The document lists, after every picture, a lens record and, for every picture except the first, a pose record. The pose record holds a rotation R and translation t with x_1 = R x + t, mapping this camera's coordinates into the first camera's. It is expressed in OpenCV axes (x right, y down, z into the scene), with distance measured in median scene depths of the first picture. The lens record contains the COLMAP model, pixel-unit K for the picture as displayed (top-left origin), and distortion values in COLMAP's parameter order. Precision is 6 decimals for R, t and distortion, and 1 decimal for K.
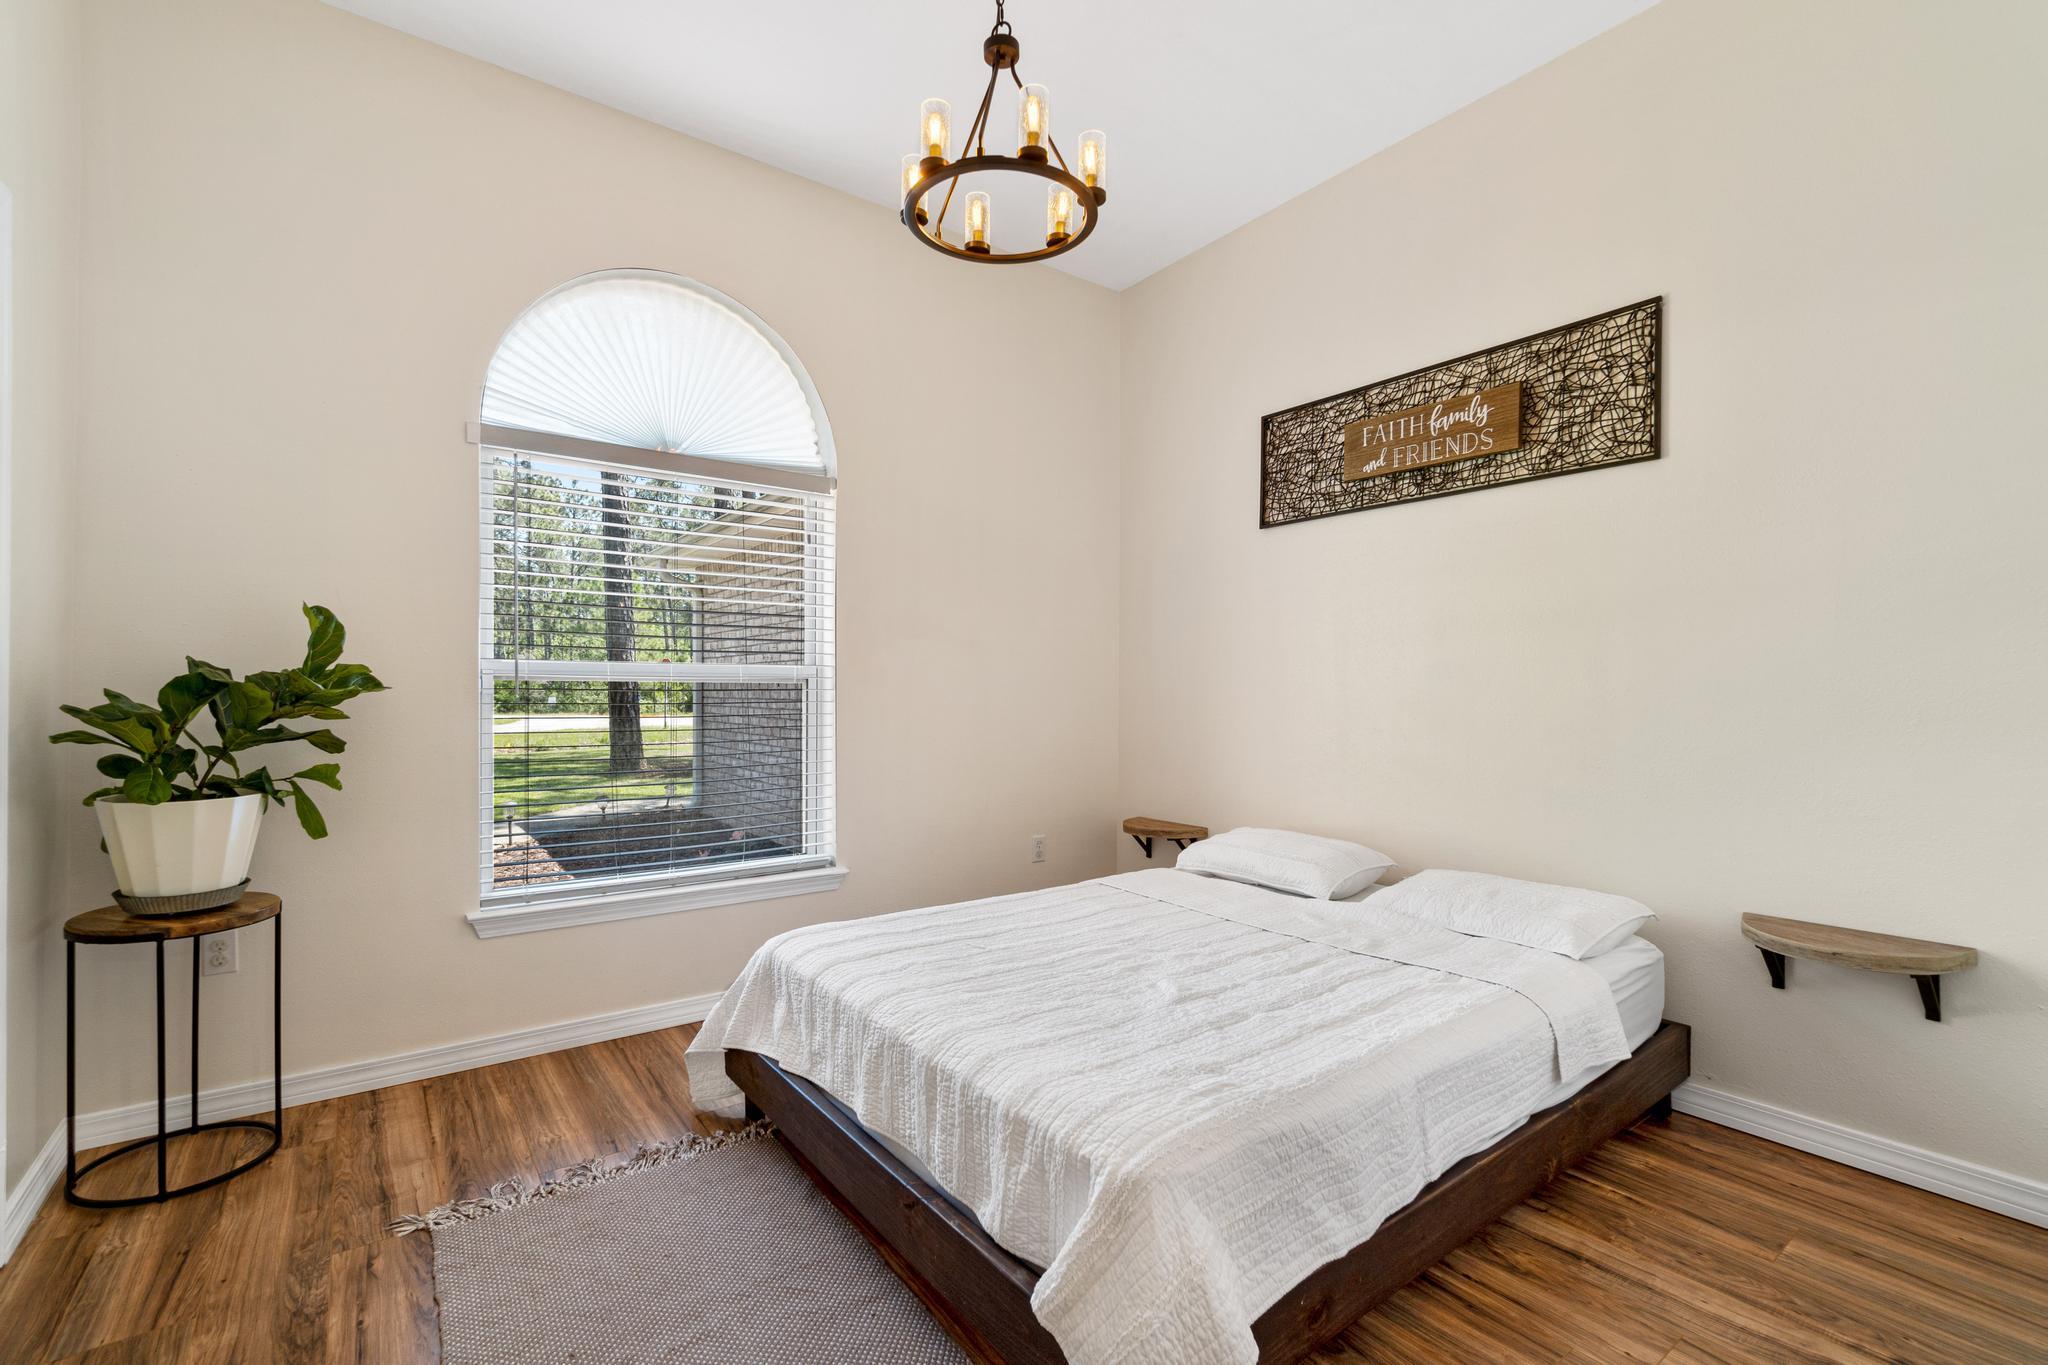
lens RADIAL K [[894.8, 0, 1021.5], [0, 894.8, 687.9], [0, 0, 1]] dist [-0.004398, 0.000568]
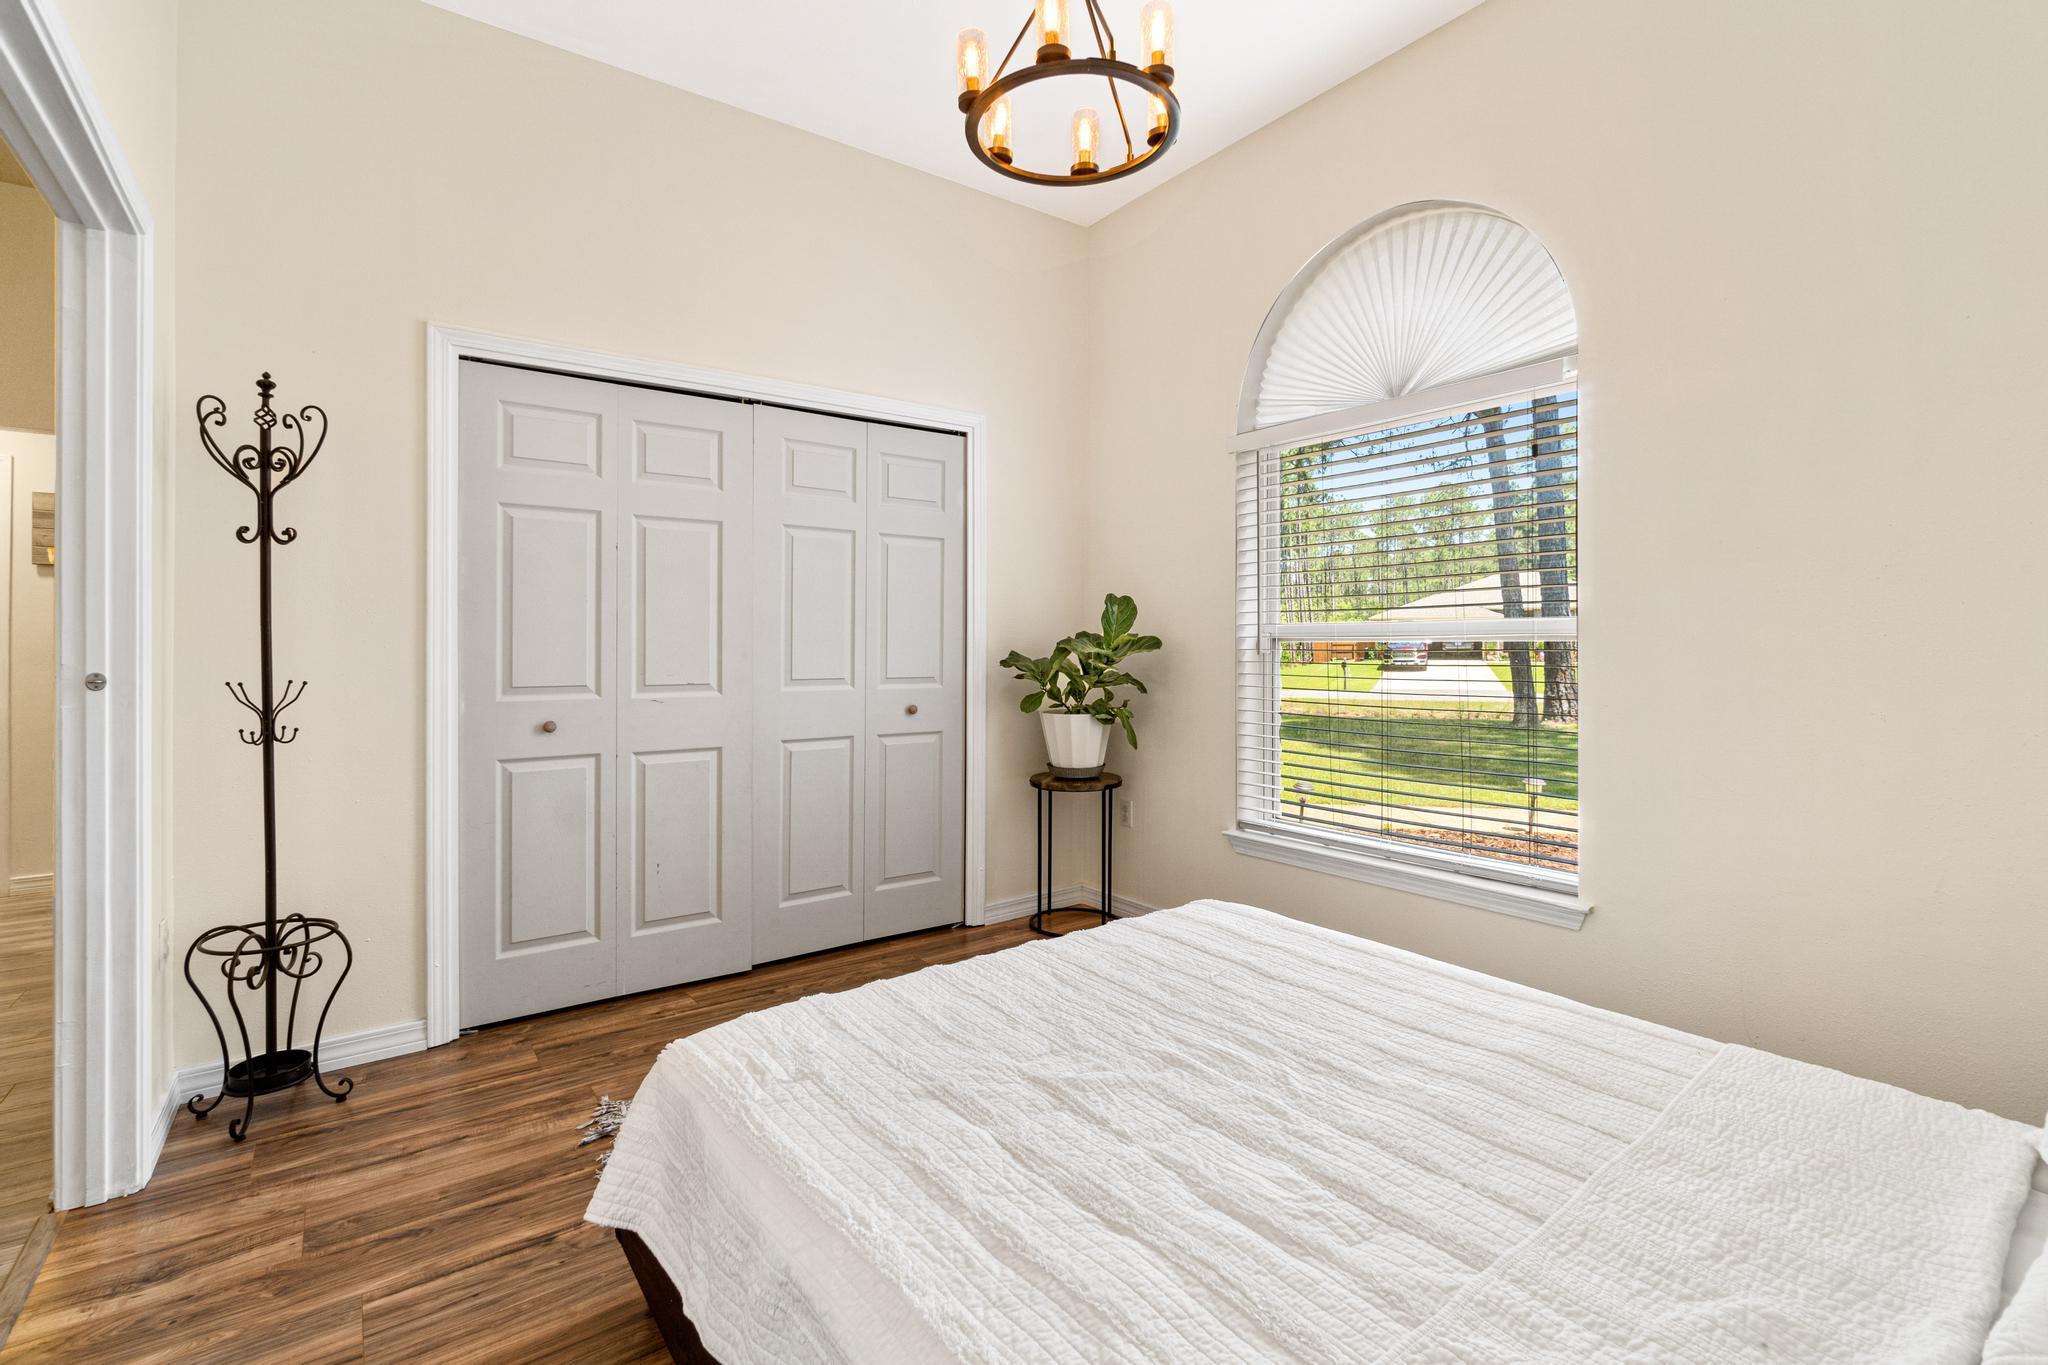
lens RADIAL K [[894.8, 0, 991.2], [0, 894.8, 653.5], [0, 0, 1]] dist [-0.004398, 0.000568]
pose [[-0.002782, 0.004512, -0.999986, 0.793026], [0.005974, 0.999972, 0.004496, -0.001525], [0.999978, -0.005962, -0.002809, 0.847878]]
